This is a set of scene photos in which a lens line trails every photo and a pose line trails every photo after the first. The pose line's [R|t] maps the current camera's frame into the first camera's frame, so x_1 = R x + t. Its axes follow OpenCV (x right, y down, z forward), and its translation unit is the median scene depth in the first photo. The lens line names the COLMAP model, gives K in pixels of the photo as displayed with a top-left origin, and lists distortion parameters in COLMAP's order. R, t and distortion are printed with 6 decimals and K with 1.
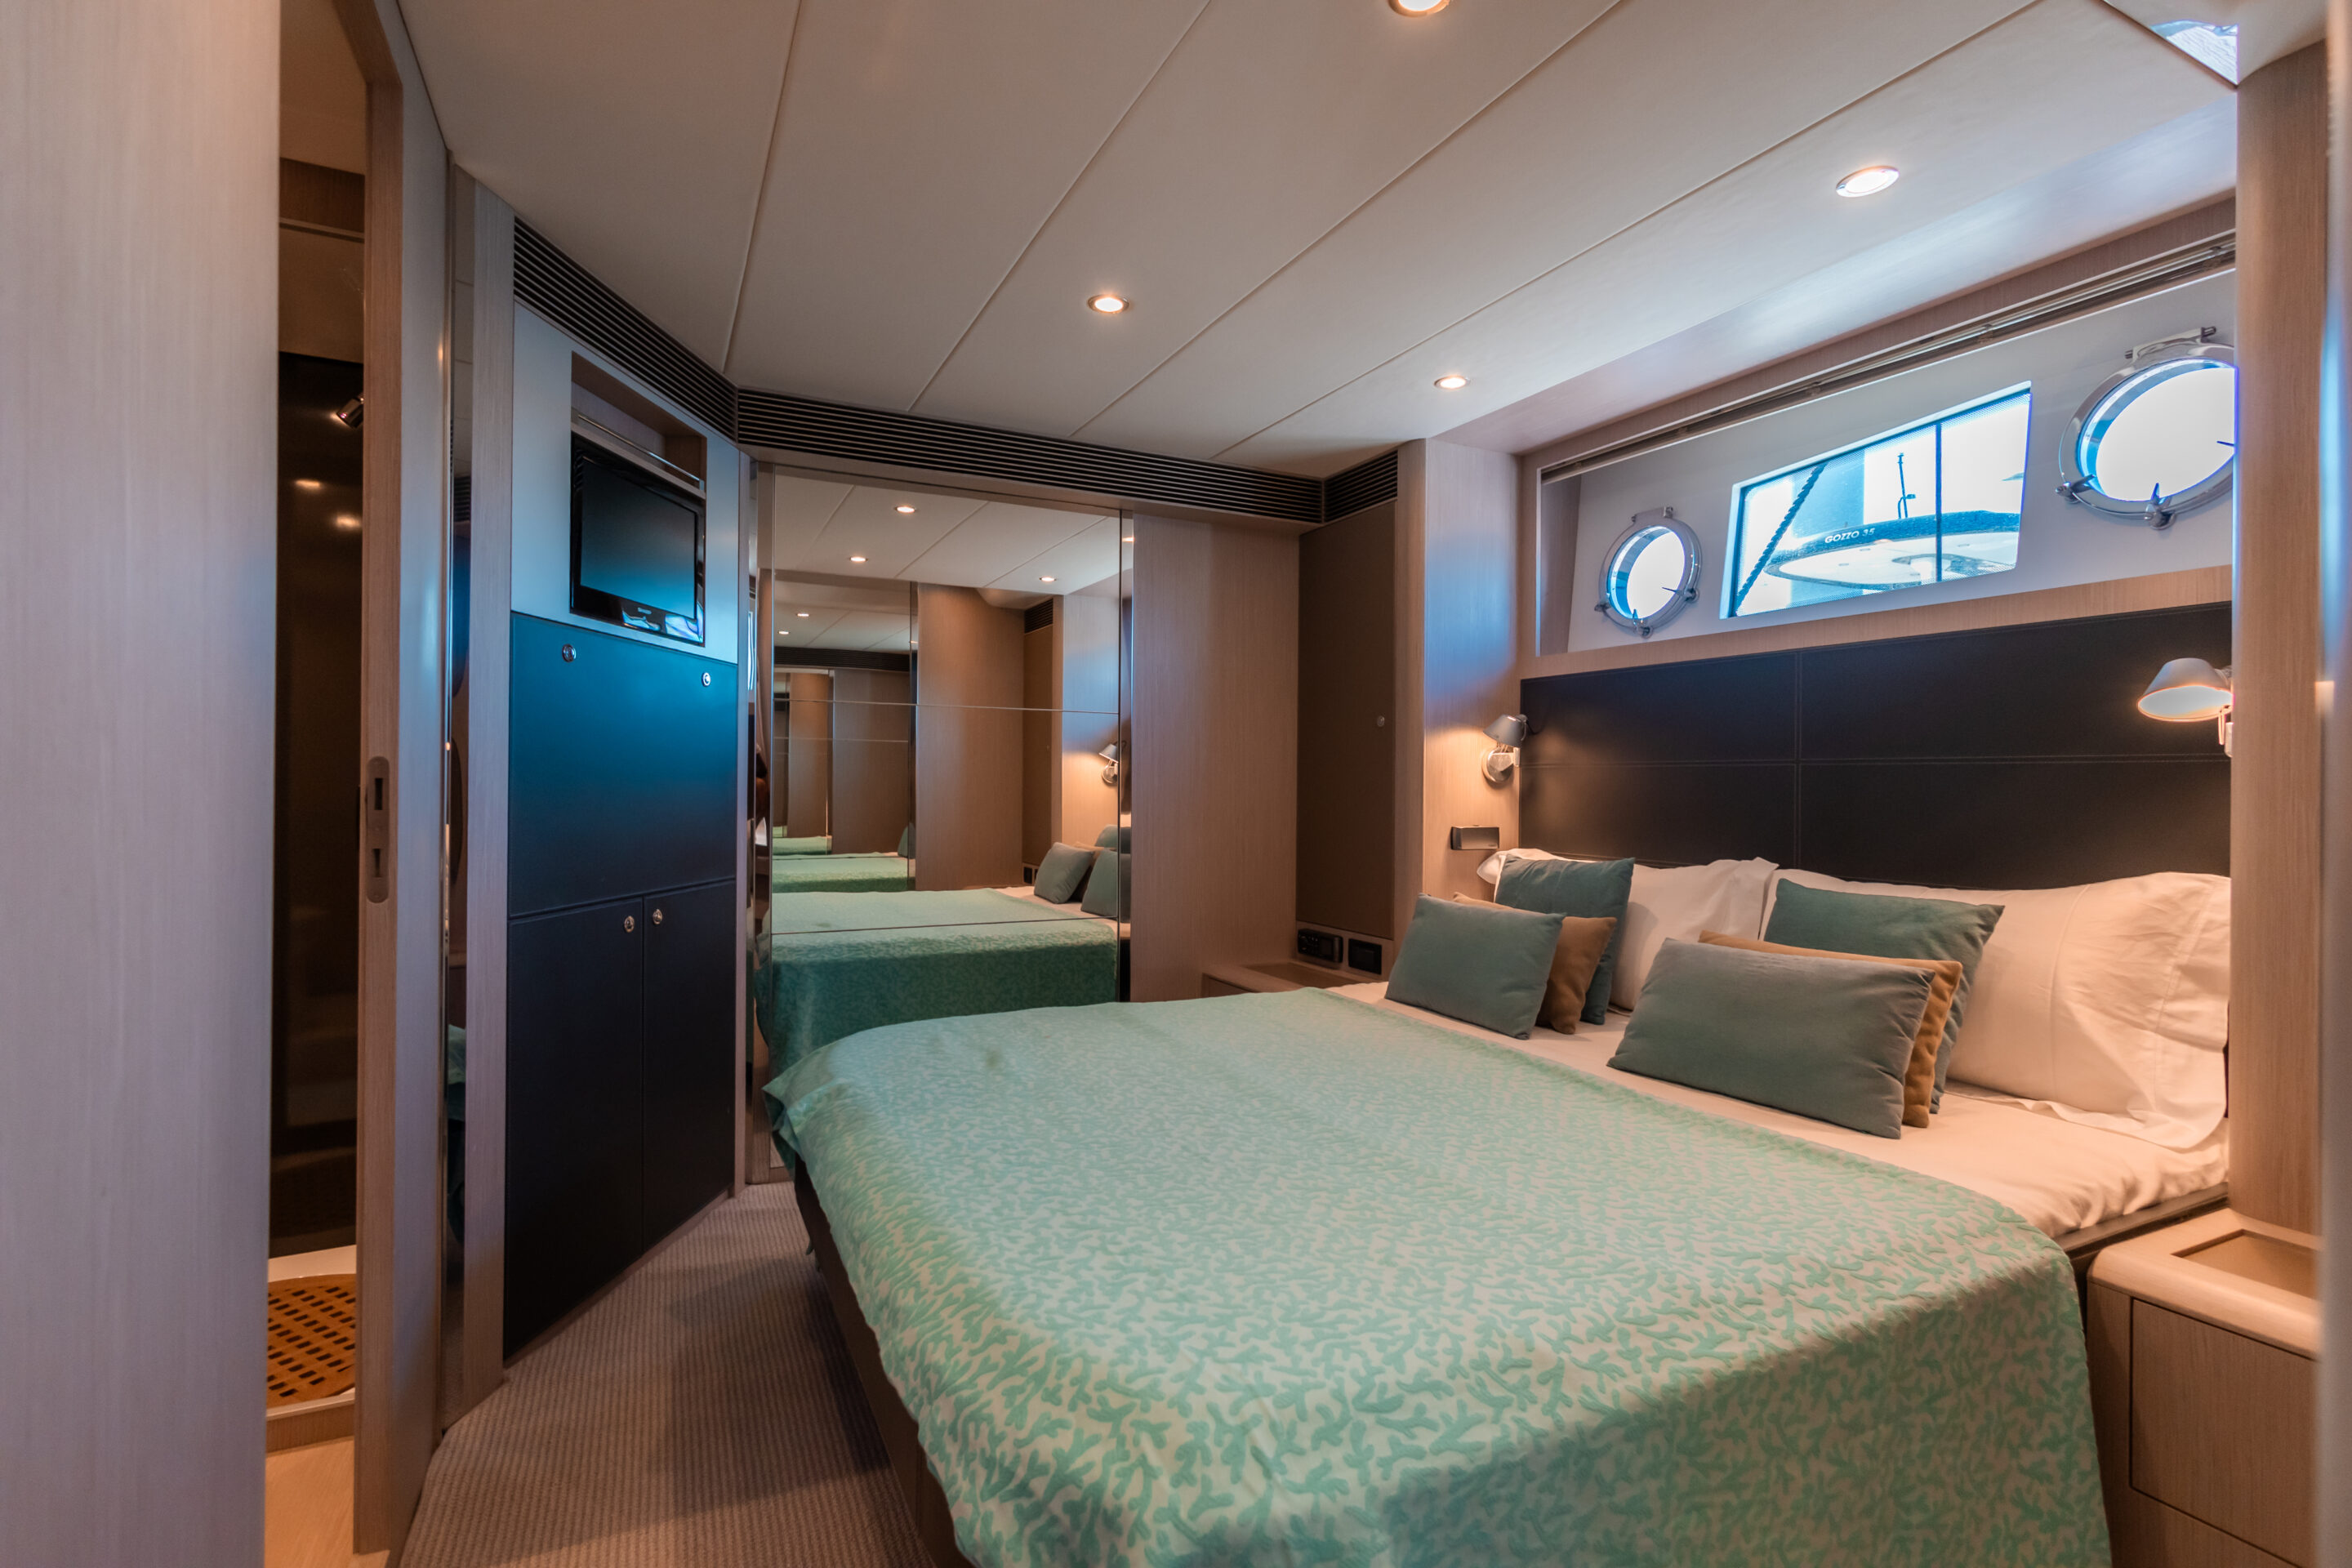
lens RADIAL K [[1086.0, 0, 1189.2], [0, 1086.0, 782.3], [0, 0, 1]] dist [0.004753, 0.001662]
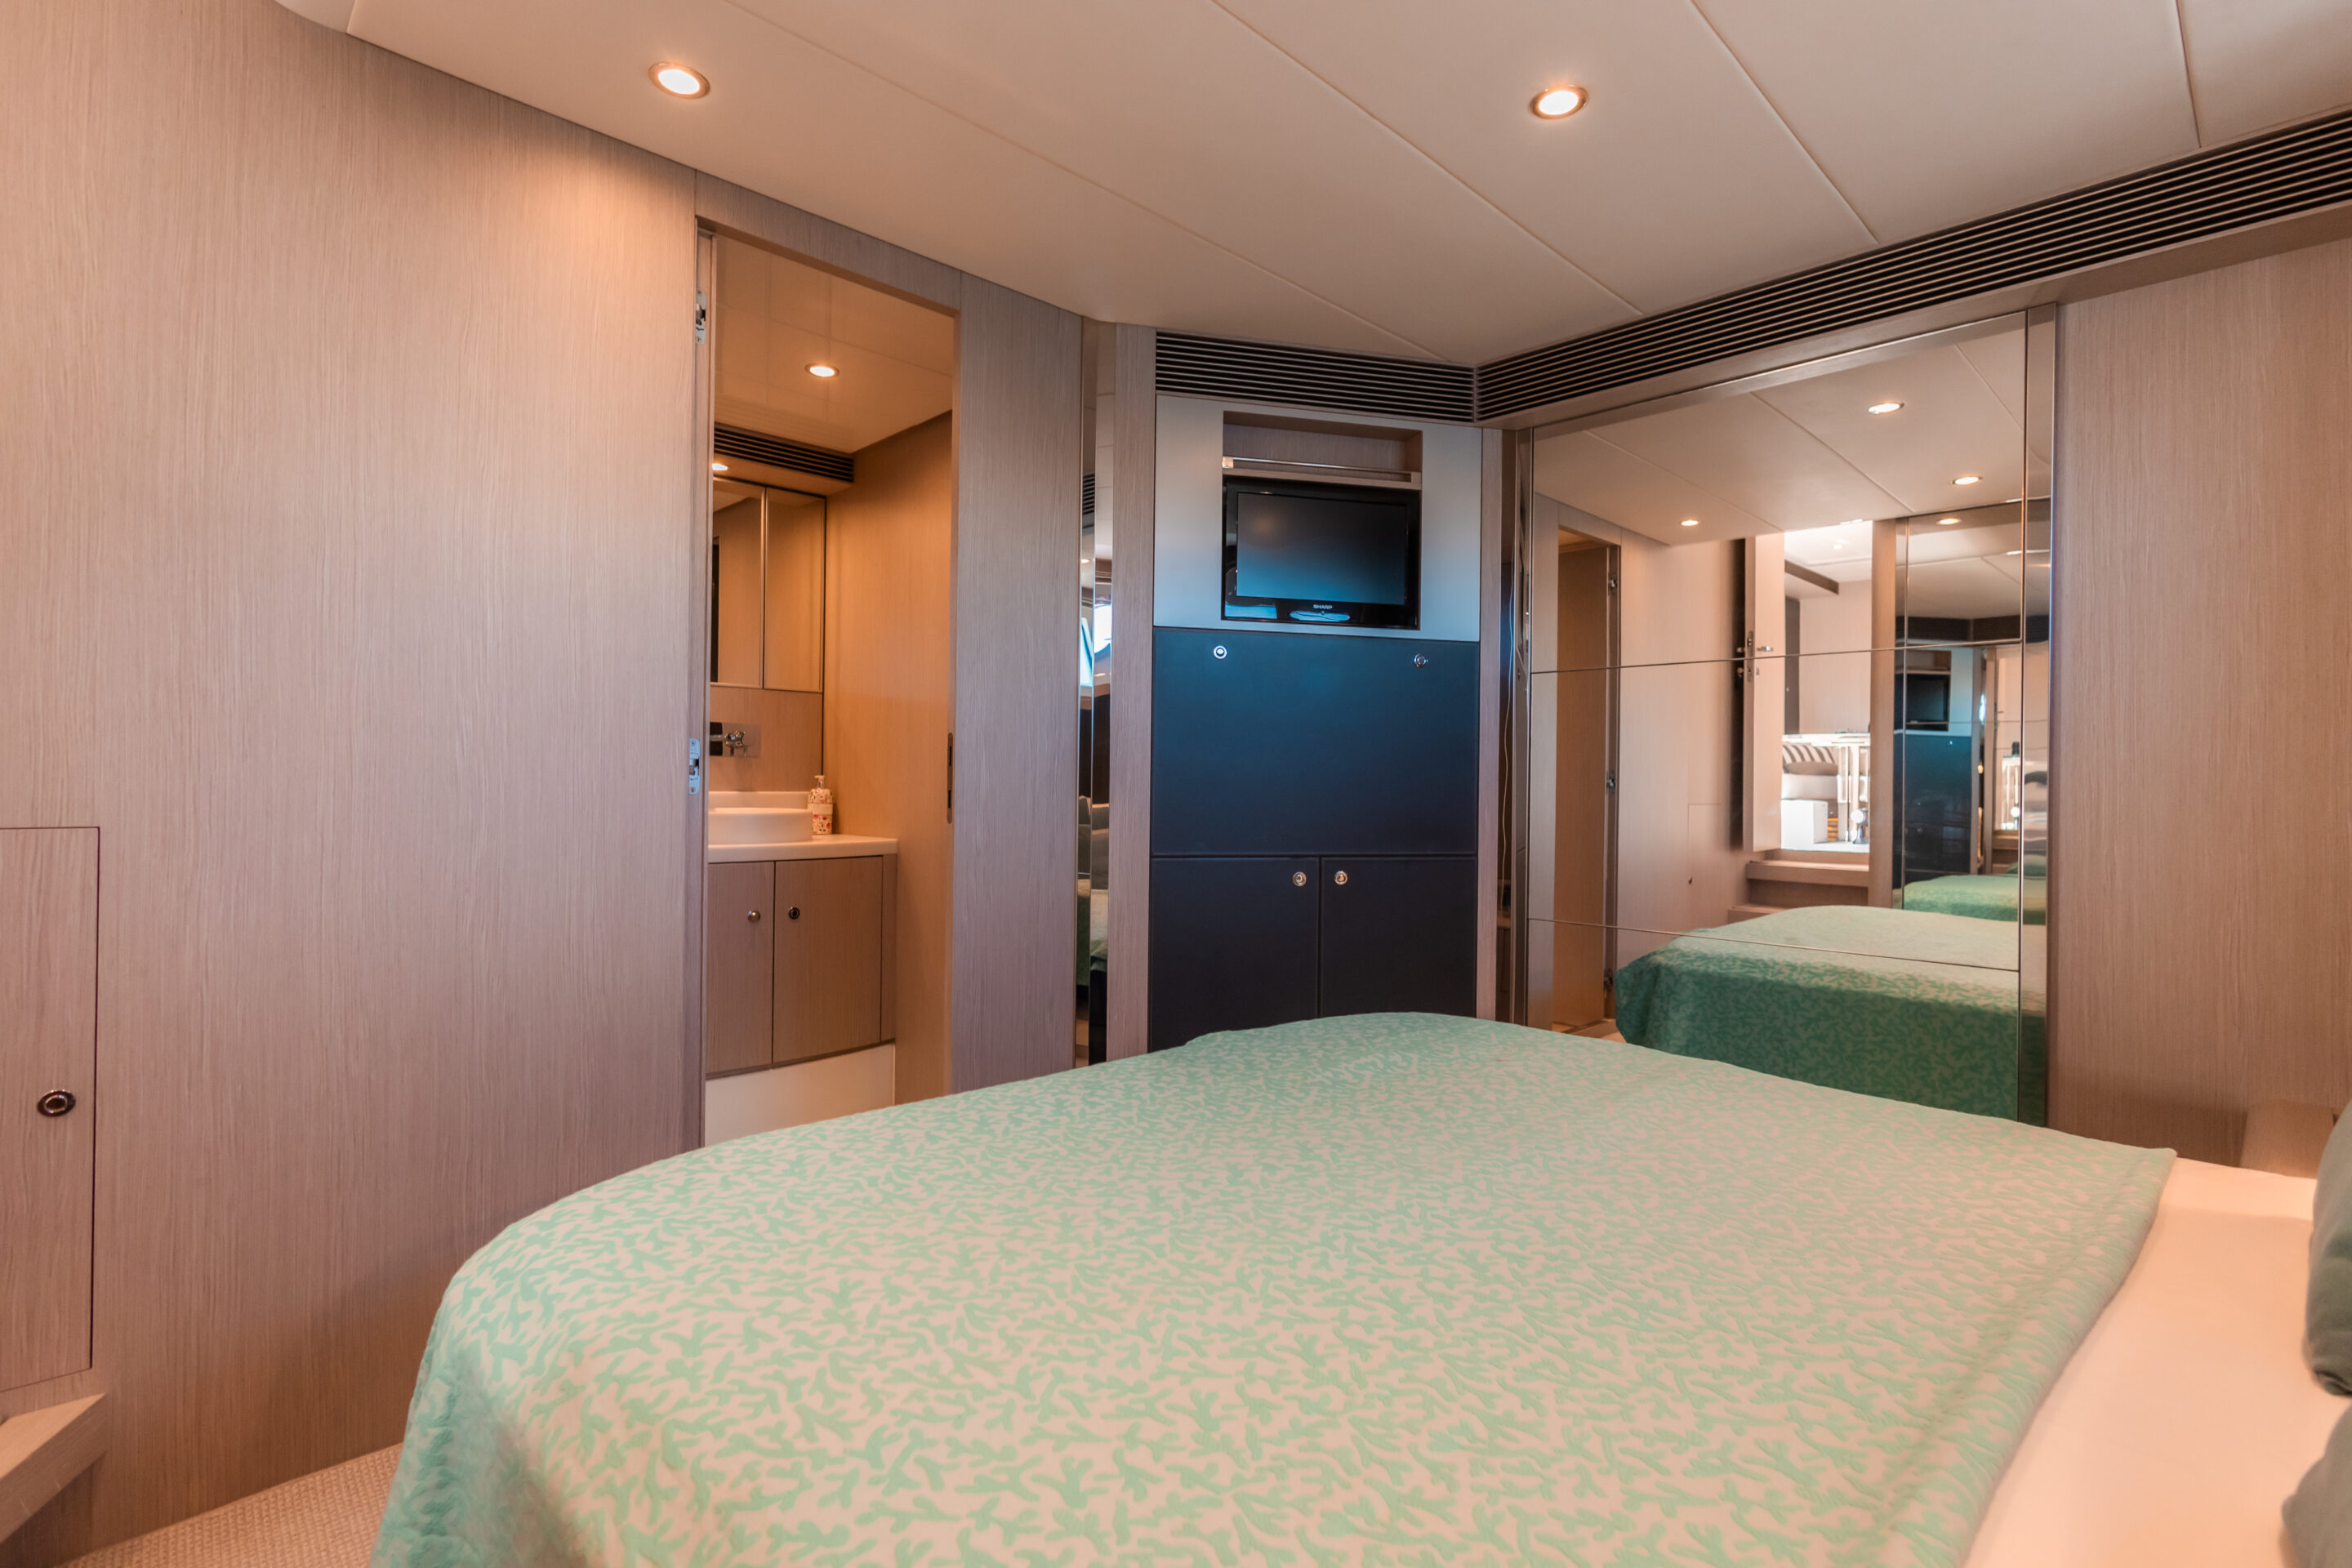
lens RADIAL K [[1086.0, 0, 1169.8], [0, 1086.0, 784.4], [0, 0, 1]] dist [0.004753, 0.001662]
pose [[0.295349, -0.002749, -0.955386, 0.607446], [-0.008958, 0.999944, -0.005647, 0.041949], [0.955348, 0.010226, 0.295308, 0.573052]]
